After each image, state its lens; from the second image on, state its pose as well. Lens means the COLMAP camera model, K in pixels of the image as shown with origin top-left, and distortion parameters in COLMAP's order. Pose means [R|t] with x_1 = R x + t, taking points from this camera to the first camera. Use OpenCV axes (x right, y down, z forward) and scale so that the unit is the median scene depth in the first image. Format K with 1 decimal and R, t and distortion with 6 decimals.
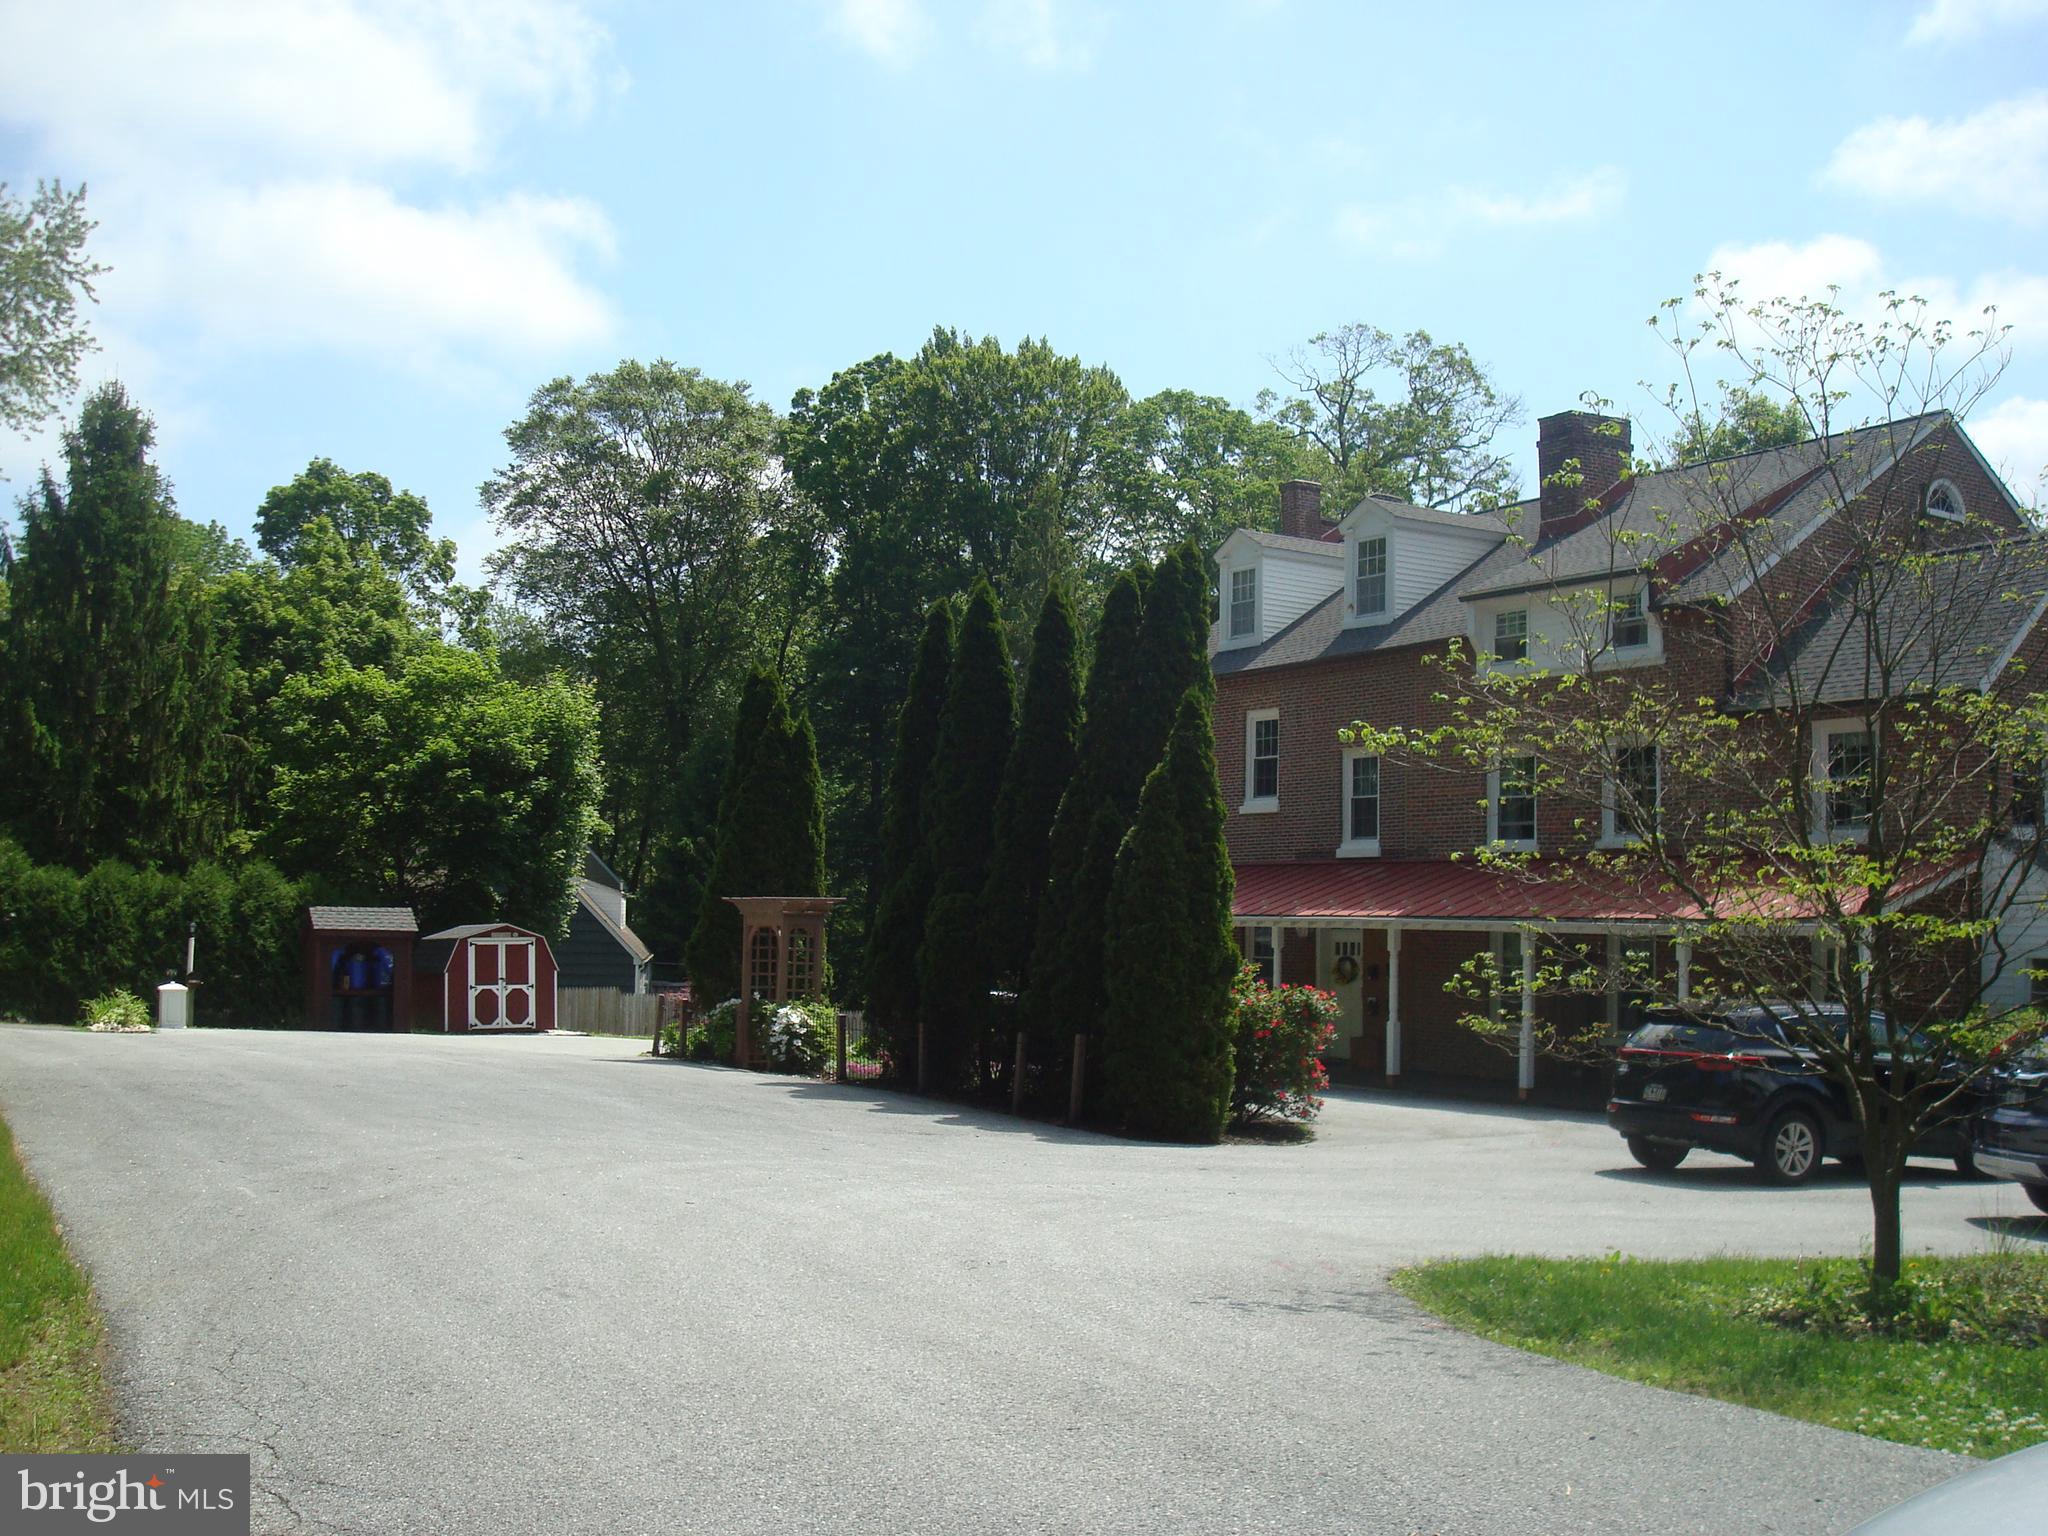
lens RADIAL K [[2125.4, 0, 1025.4], [0, 2125.4, 793.3], [0, 0, 1]] dist [-0.088611, -0.063915]
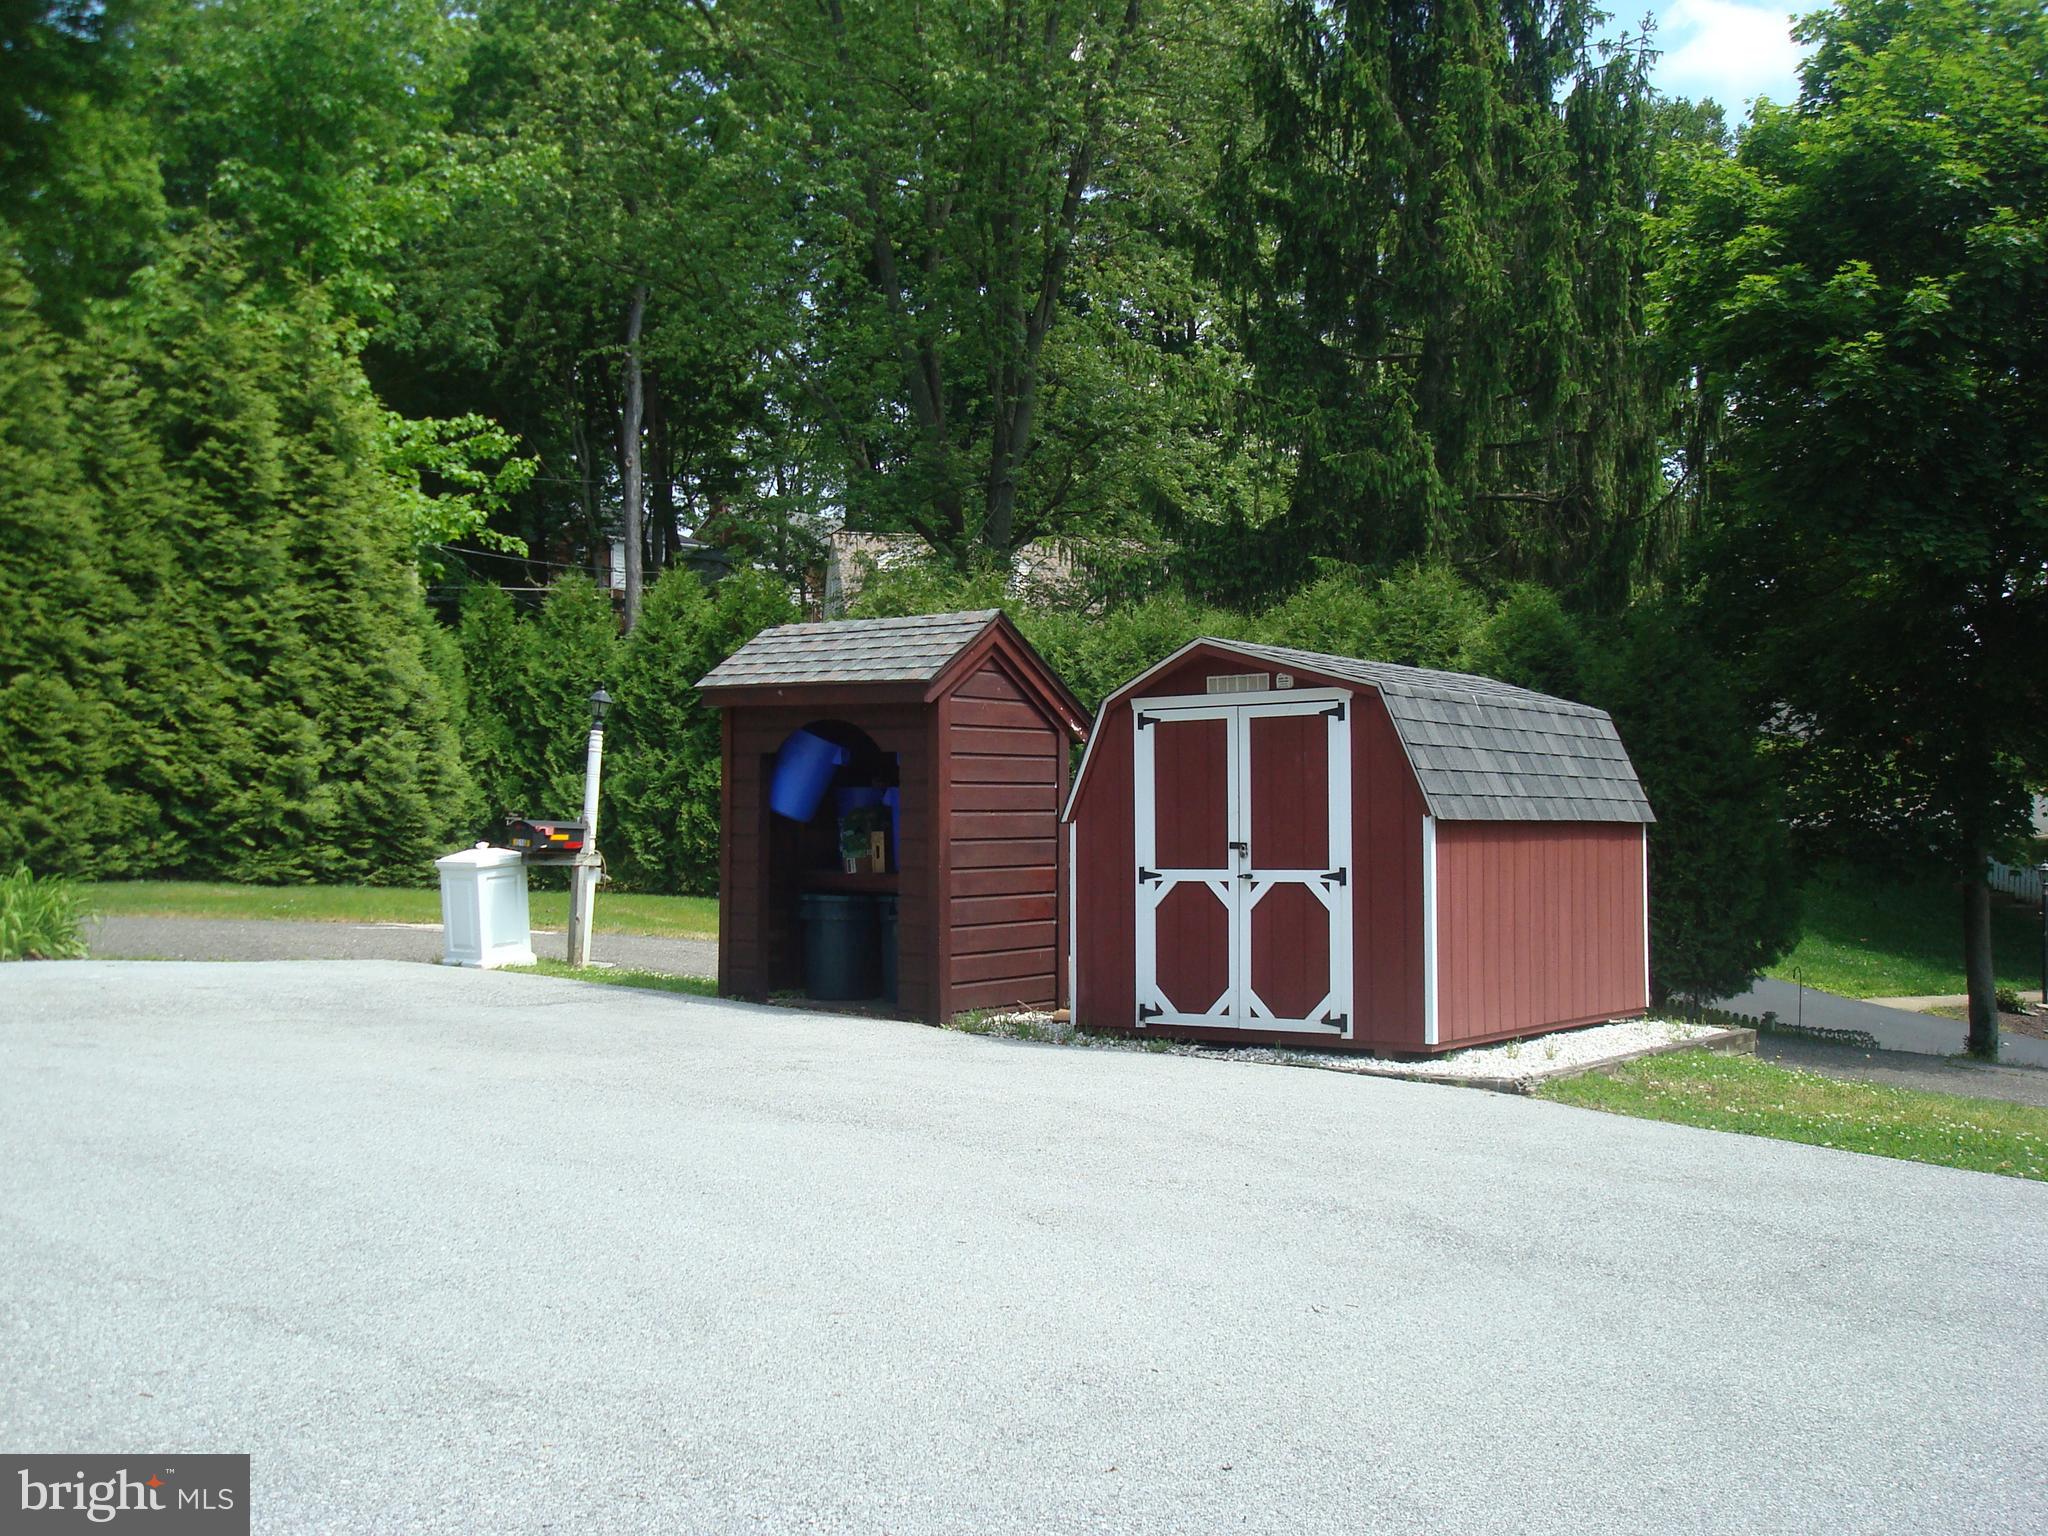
lens RADIAL K [[2125.4, 0, 1025.4], [0, 2125.4, 793.3], [0, 0, 1]] dist [-0.088611, -0.063915]
pose [[0.353877, -0.016500, -0.935147, -0.001958], [0.056737, 0.998382, 0.003855, 0.041331], [0.933570, -0.054422, 0.354240, 0.462599]]
